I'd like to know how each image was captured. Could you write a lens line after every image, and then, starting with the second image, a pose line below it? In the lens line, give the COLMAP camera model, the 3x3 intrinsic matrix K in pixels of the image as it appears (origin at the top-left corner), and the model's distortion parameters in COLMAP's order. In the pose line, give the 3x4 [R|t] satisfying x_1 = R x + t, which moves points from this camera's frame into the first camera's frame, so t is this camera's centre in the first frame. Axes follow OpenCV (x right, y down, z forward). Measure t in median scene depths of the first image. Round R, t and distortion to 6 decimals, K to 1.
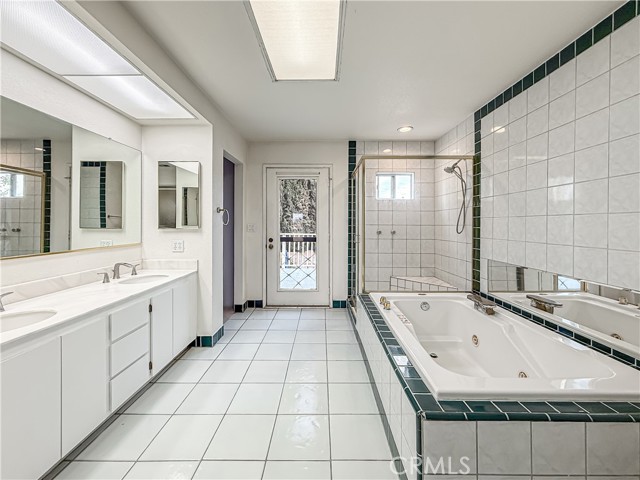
lens RADIAL K [[263.3, 0, 327.1], [0, 263.3, 224.6], [0, 0, 1]] dist [-0.002840, -0.000293]
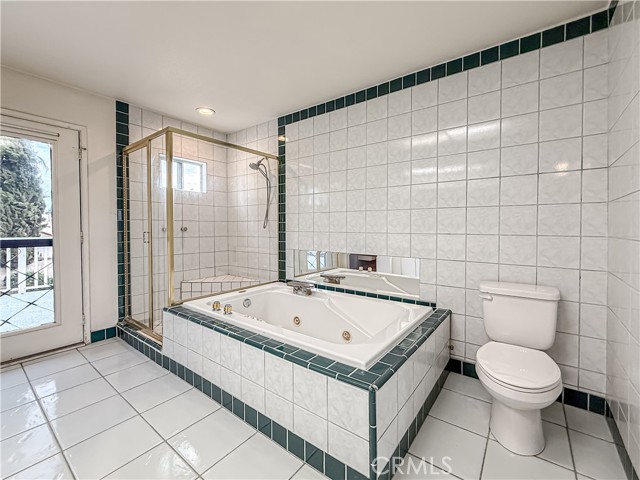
lens RADIAL K [[263.3, 0, 323.5], [0, 263.3, 231.1], [0, 0, 1]] dist [-0.002840, -0.000293]
pose [[0.608731, -0.014947, 0.793236, -0.200742], [-0.000195, 0.999820, 0.018989, 0.026106], [-0.793377, -0.011714, 0.608618, 0.177759]]
